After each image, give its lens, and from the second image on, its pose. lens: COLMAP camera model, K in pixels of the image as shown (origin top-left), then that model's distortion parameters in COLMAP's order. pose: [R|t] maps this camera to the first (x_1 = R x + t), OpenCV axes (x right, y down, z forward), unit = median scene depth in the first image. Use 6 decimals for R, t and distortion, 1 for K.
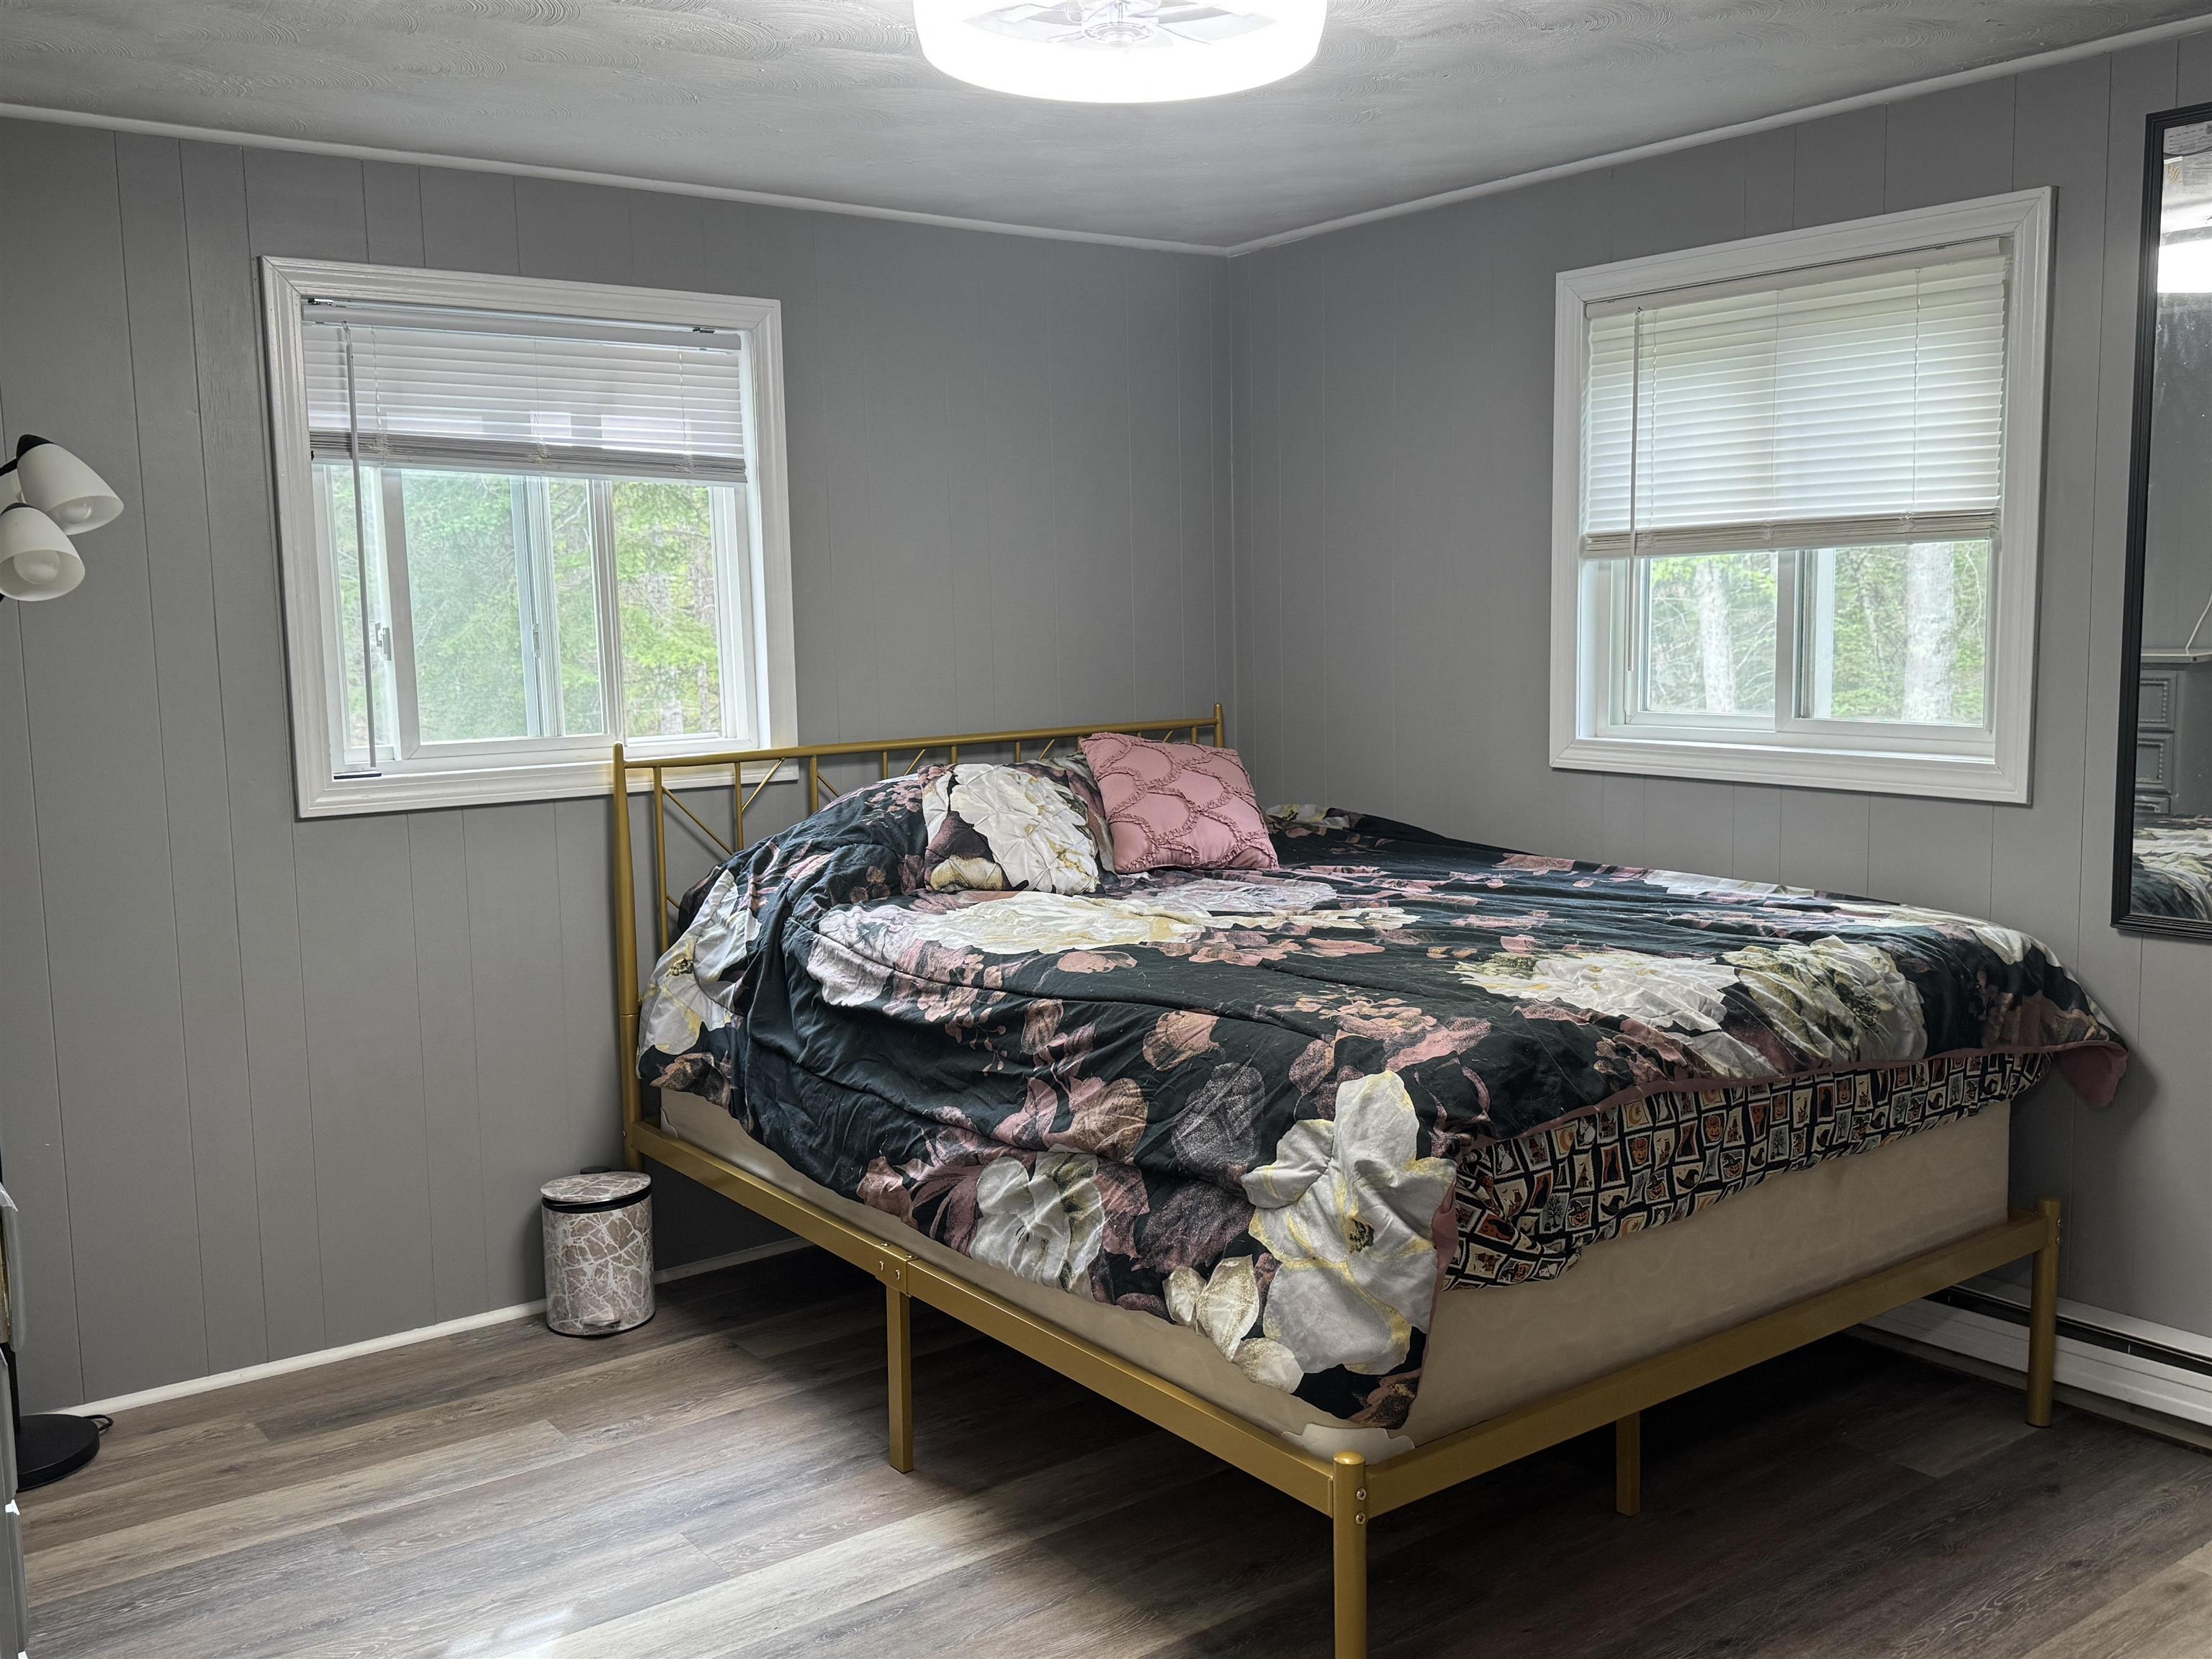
lens RADIAL K [[1968.5, 0, 1106.0], [0, 1968.5, 829.5], [0, 0, 1]] dist [-0.007137, -0.003465]
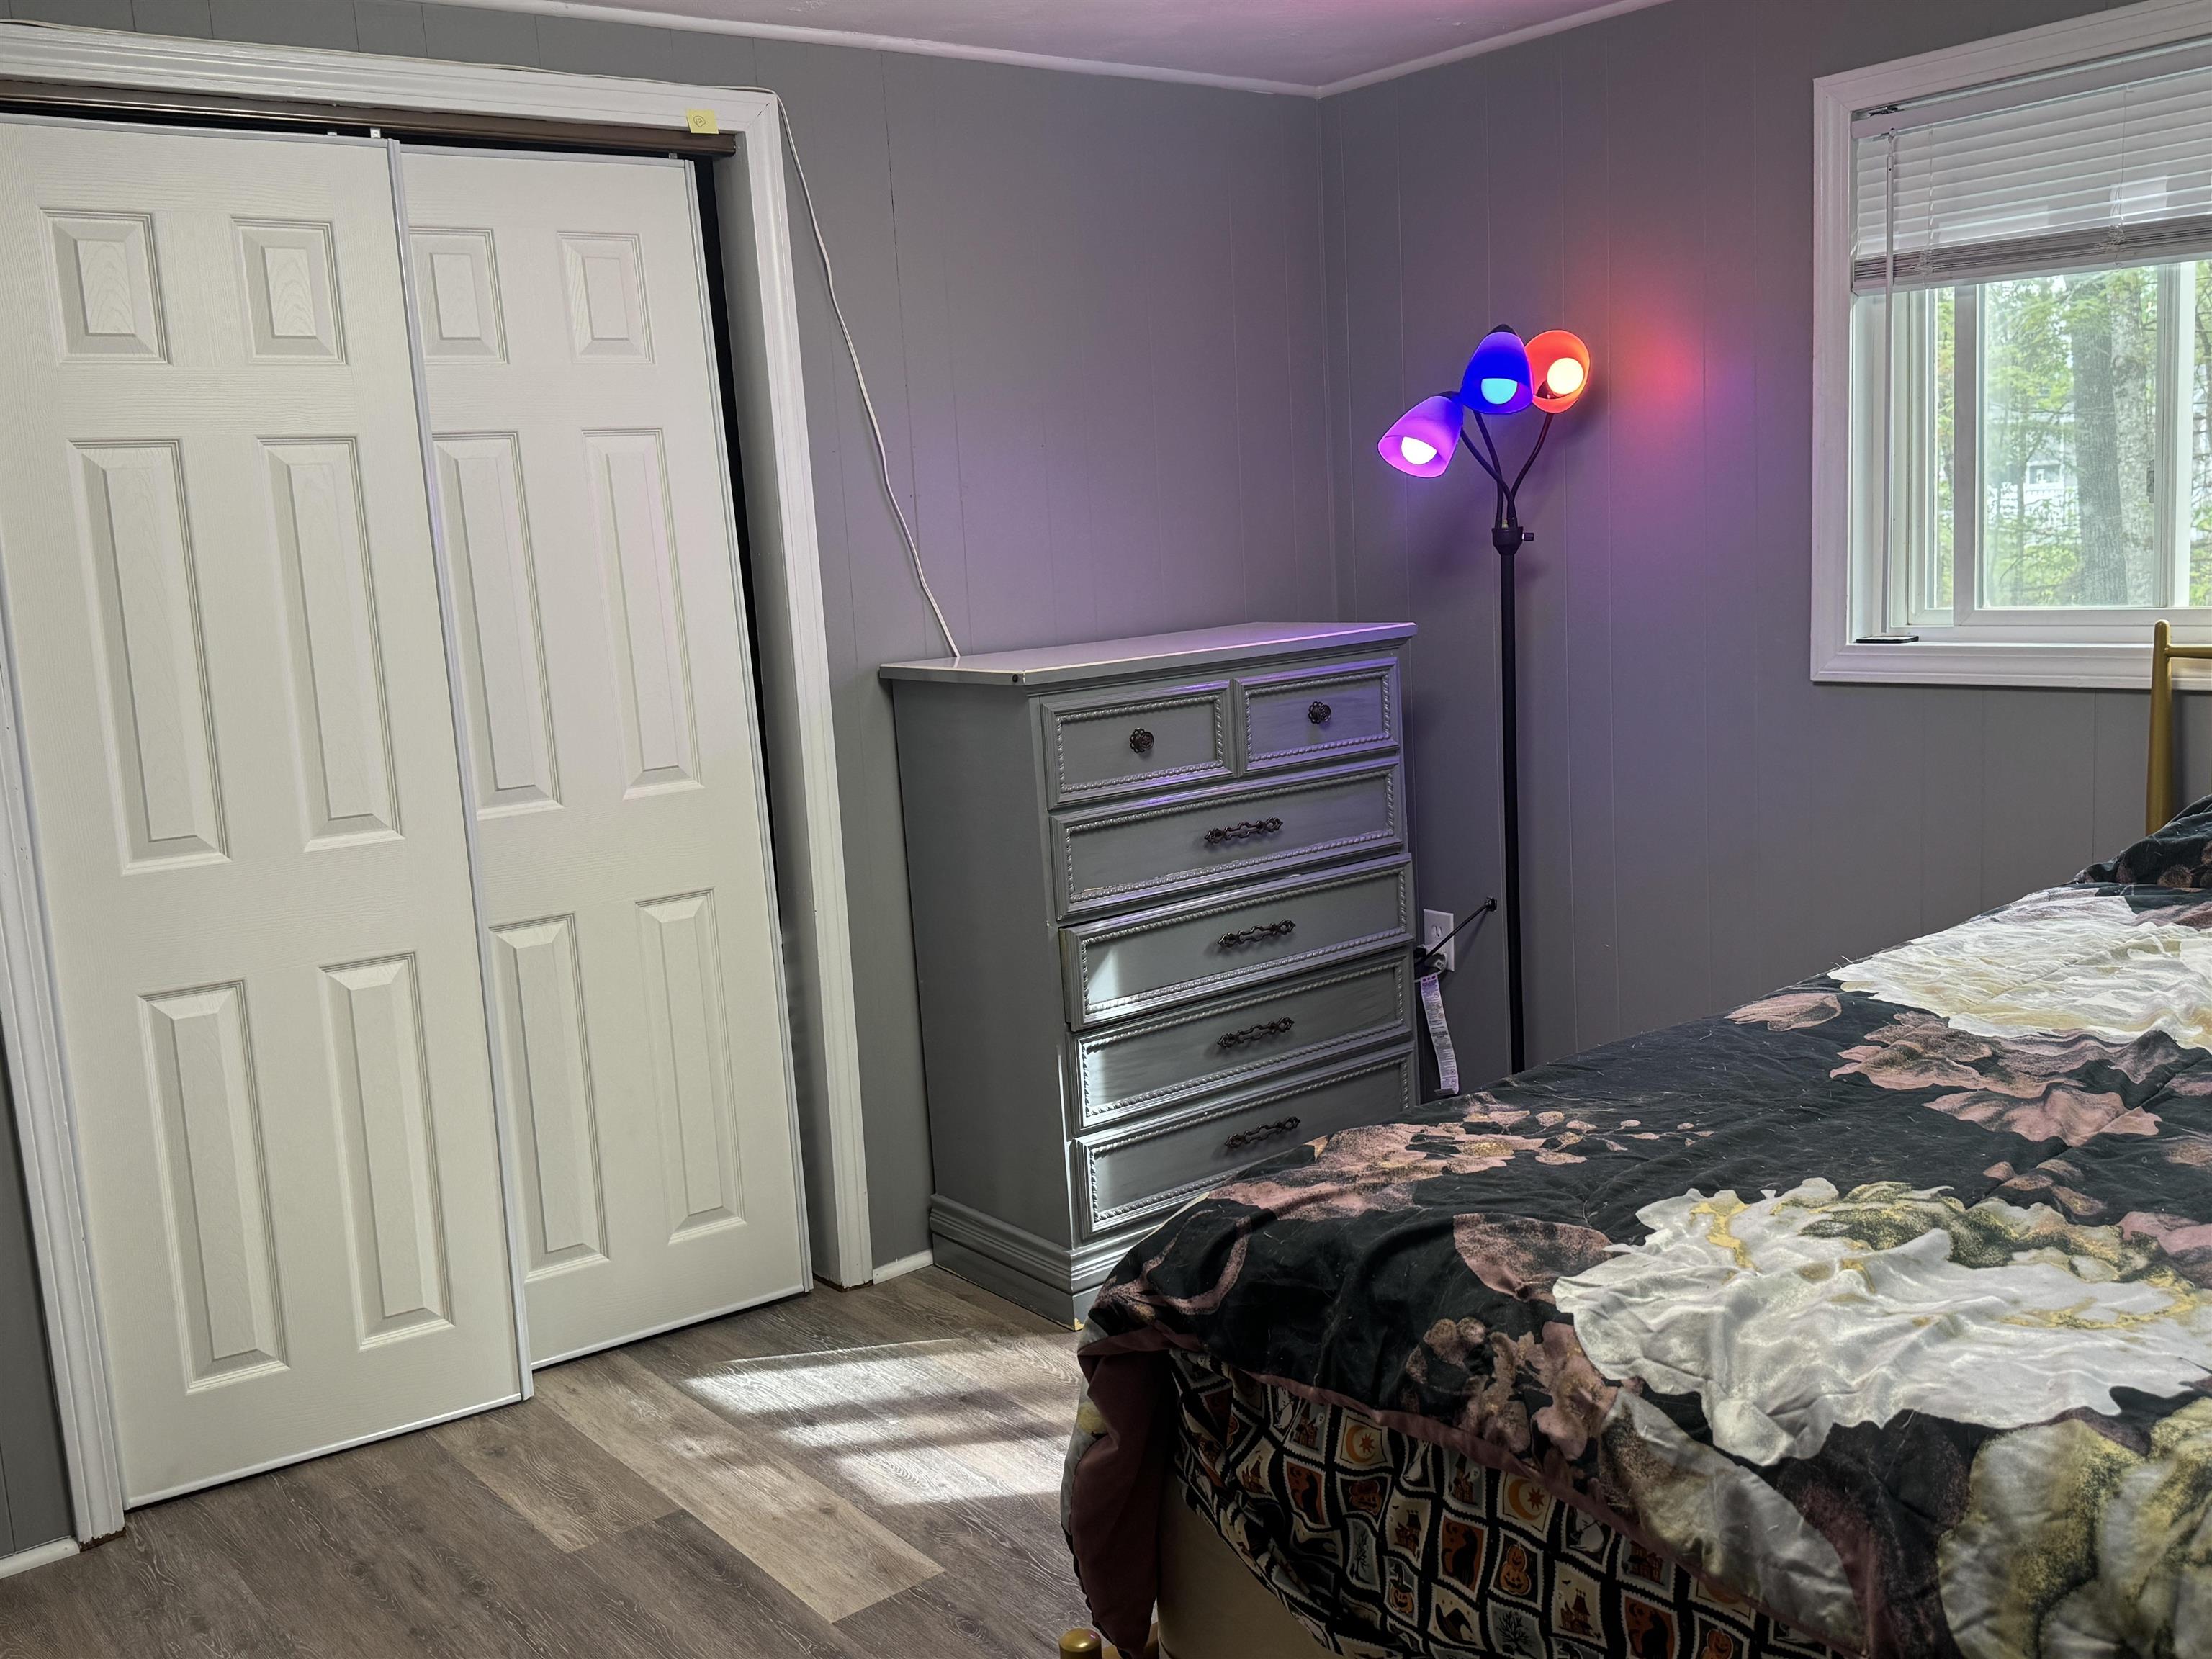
lens RADIAL K [[1968.5, 0, 1106.0], [0, 1968.5, 829.5], [0, 0, 1]] dist [-0.007137, -0.003465]
pose [[0.026459, 0.168000, -0.985432, 0.512886], [-0.054072, 0.984574, 0.166402, -0.071890], [0.998186, 0.048881, 0.035135, 0.604886]]
